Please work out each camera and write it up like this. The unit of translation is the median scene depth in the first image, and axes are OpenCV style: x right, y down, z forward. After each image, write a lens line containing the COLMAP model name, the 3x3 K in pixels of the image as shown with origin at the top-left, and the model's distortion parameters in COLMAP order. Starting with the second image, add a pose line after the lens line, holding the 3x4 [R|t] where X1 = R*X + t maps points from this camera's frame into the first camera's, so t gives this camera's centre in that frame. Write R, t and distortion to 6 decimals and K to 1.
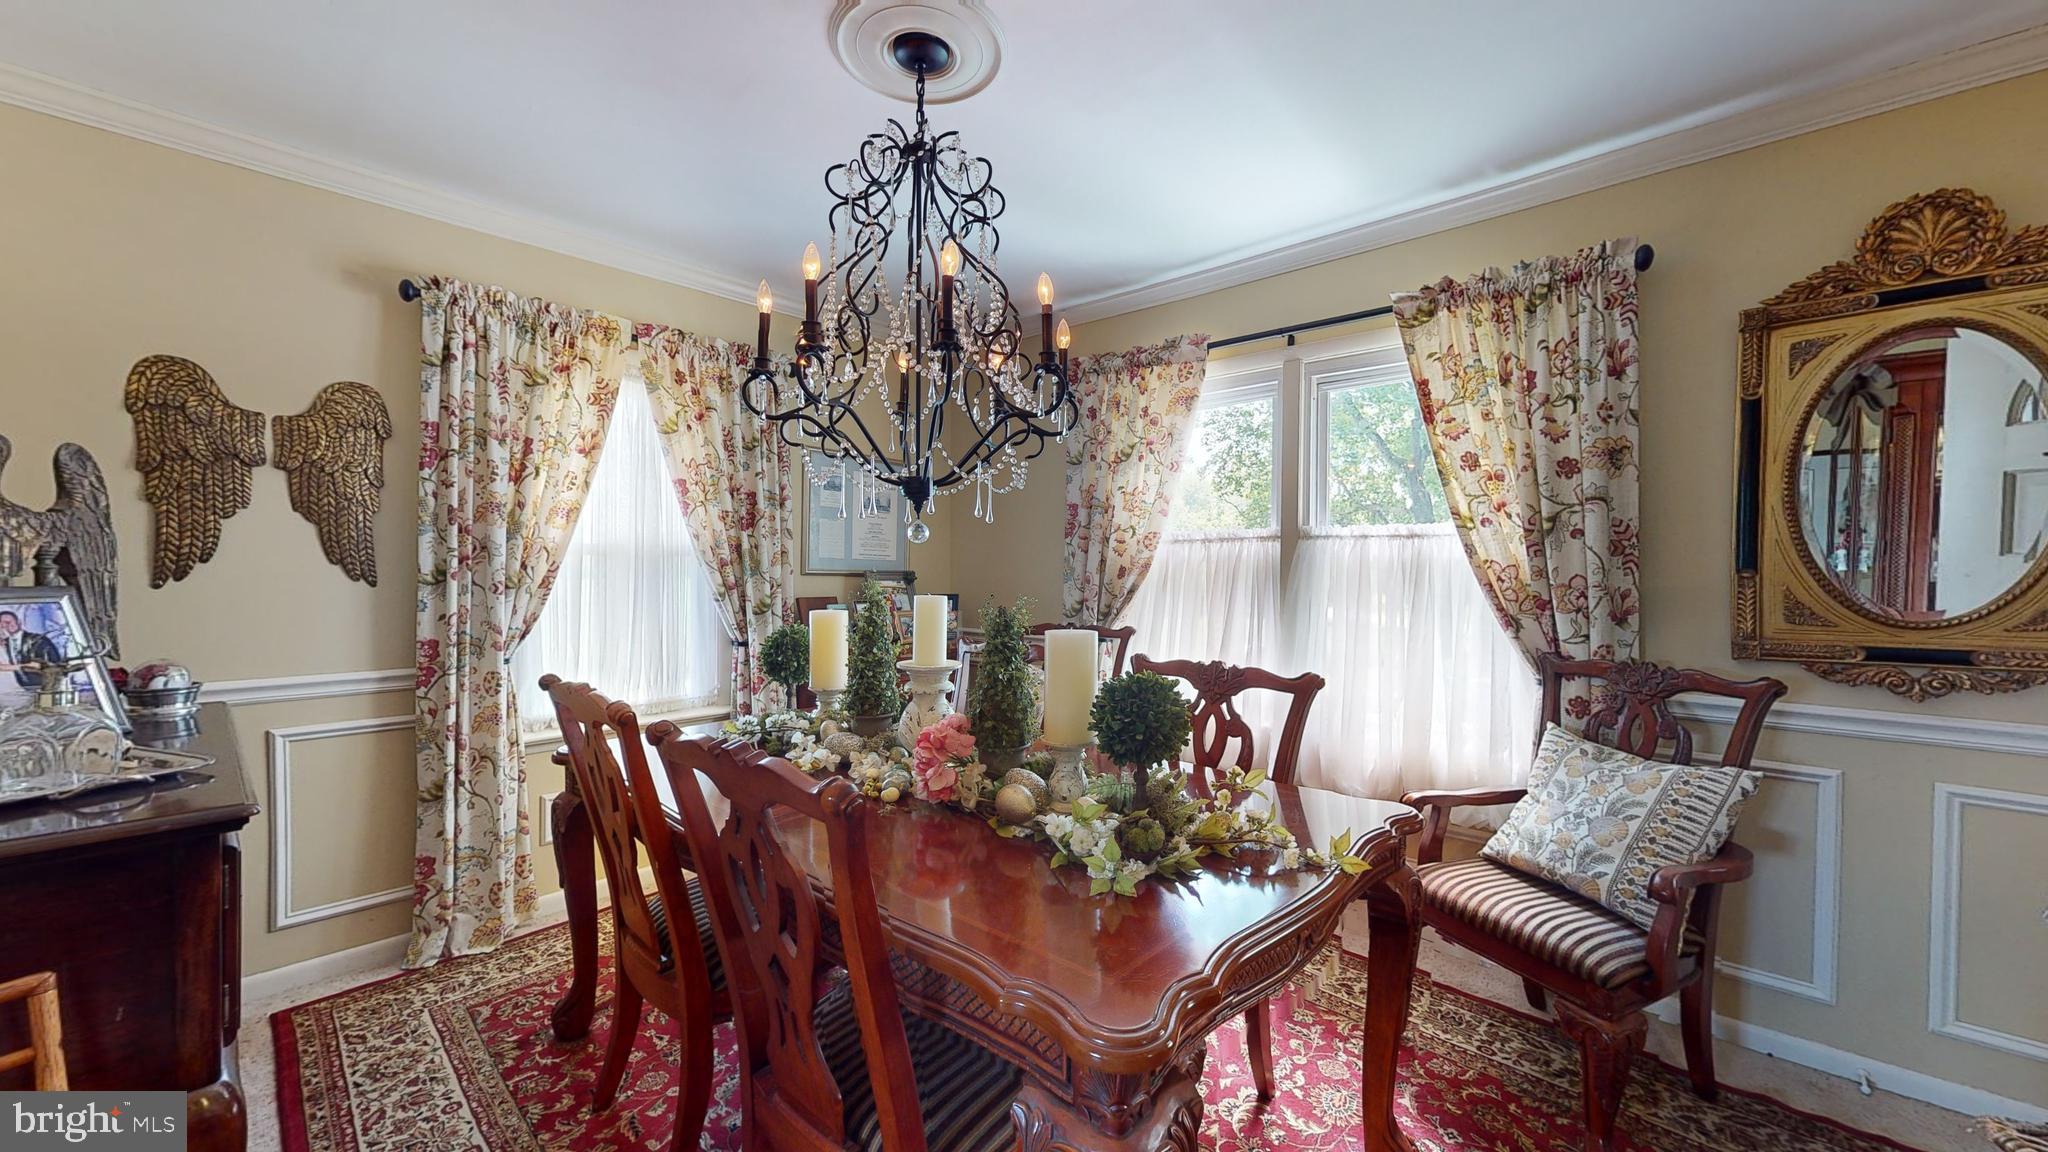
lens RADIAL K [[757.2, 0, 1023.4], [0, 757.2, 586.7], [0, 0, 1]] dist [0.001006, -0.000008]
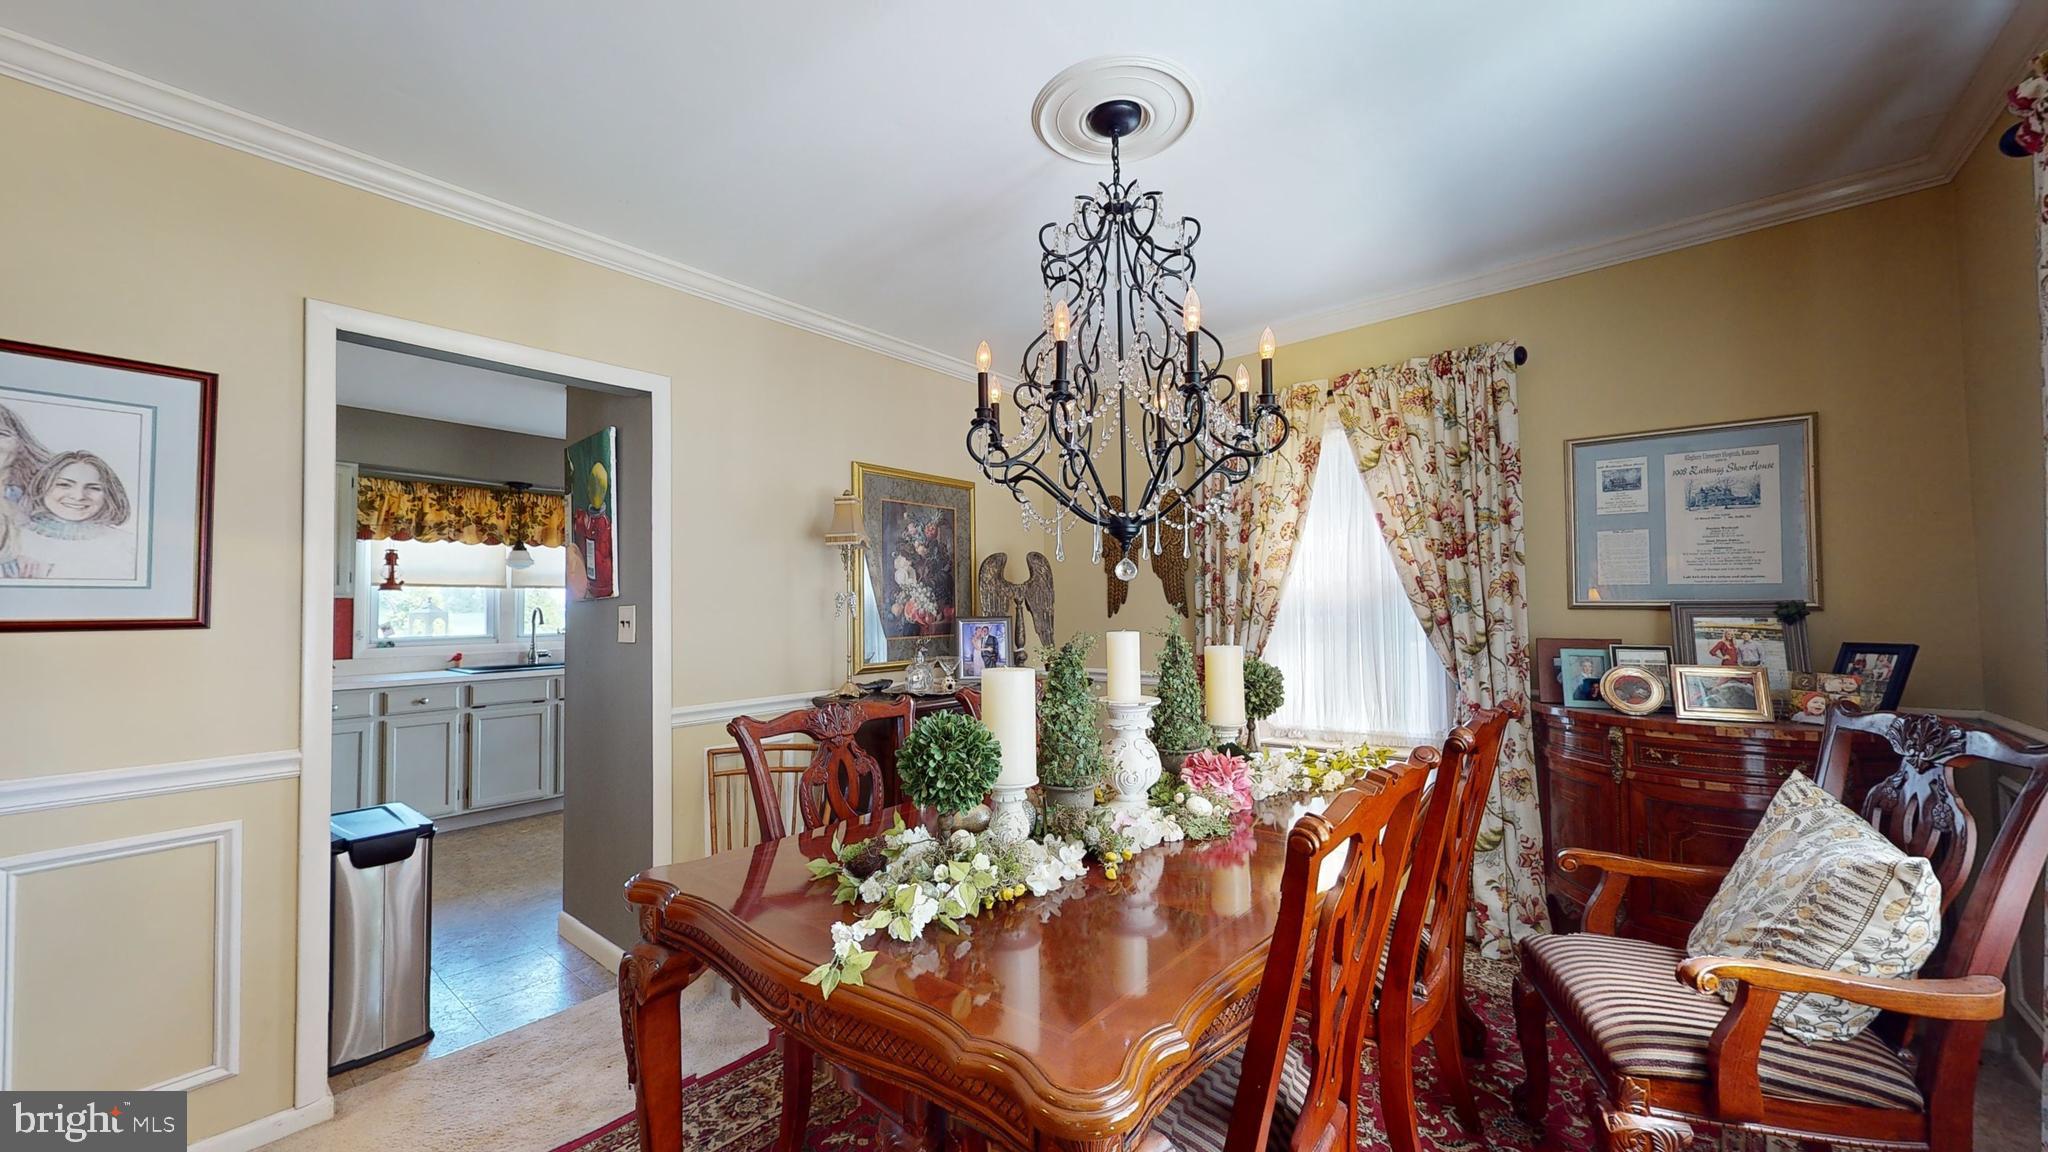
lens RADIAL K [[757.2, 0, 1021.9], [0, 757.2, 579.8], [0, 0, 1]] dist [0.001006, -0.000008]
pose [[0.048736, -0.039490, -0.998031, 0.536446], [-0.007959, 0.999171, -0.039924, -0.010381], [0.998780, 0.009889, 0.048382, 0.492294]]
